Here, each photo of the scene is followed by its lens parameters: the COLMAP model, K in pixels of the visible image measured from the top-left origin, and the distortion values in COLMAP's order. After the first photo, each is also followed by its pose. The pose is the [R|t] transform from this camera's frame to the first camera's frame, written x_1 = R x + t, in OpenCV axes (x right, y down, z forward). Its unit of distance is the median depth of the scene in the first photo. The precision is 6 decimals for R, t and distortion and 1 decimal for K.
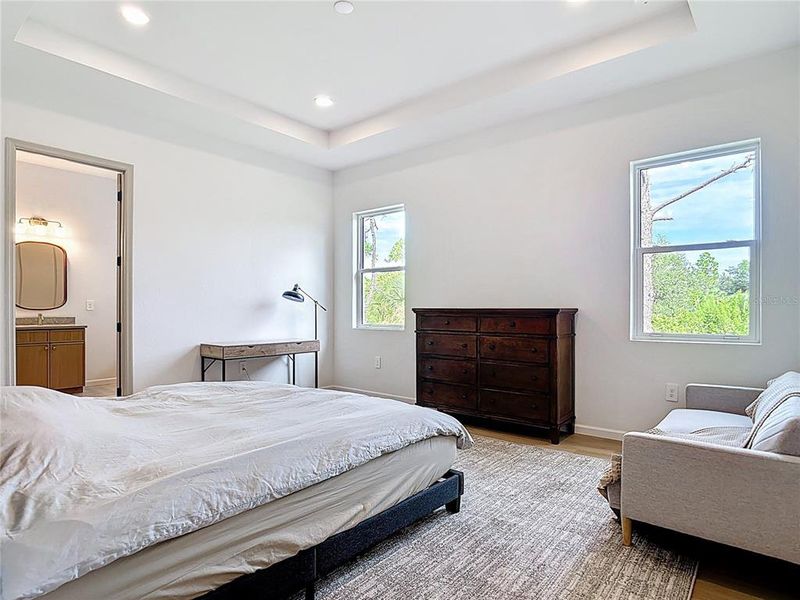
lens RADIAL K [[455.0, 0, 412.2], [0, 455.0, 305.6], [0, 0, 1]] dist [-0.000322, -0.000183]
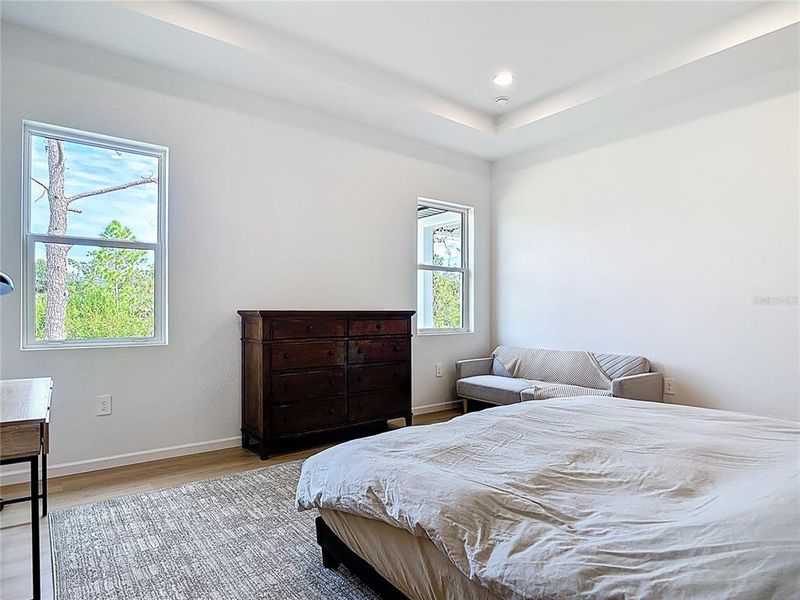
lens RADIAL K [[510.1, 0, 400.0], [0, 510.1, 311.8], [0, 0, 1]] dist [0.000034, -0.000146]
pose [[0.196572, -0.001906, 0.980488, -0.852517], [-0.010406, 0.999938, 0.004030, 0.002908], [-0.980434, -0.010996, 0.196540, 0.691131]]
